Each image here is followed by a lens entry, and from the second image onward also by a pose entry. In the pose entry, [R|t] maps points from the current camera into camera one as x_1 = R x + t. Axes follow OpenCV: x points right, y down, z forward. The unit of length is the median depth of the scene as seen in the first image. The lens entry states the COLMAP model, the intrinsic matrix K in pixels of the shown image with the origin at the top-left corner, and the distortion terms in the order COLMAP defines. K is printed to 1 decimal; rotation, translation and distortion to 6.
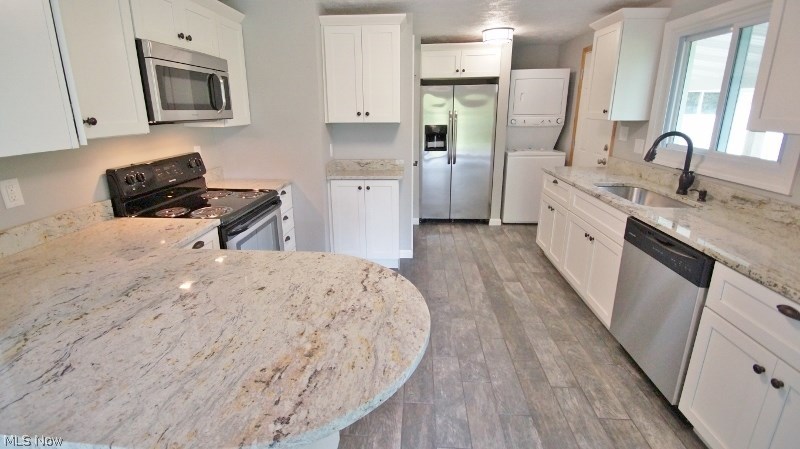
lens RADIAL K [[369.1, 0, 395.2], [0, 369.1, 209.1], [0, 0, 1]] dist [0.021391, -0.023421]
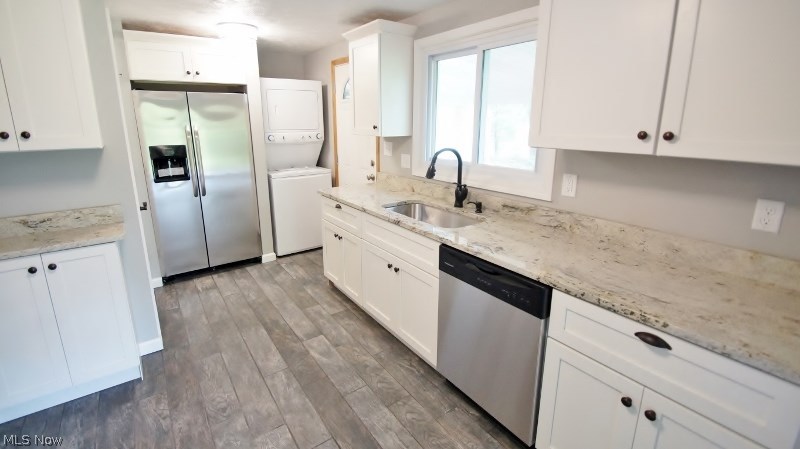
lens RADIAL K [[369.1, 0, 395.2], [0, 369.1, 209.1], [0, 0, 1]] dist [0.021391, -0.023421]
pose [[0.785593, -0.140183, 0.602655, 0.009345], [0.159533, 0.986956, 0.021615, -0.071838], [-0.597824, 0.079163, 0.797709, 0.240937]]
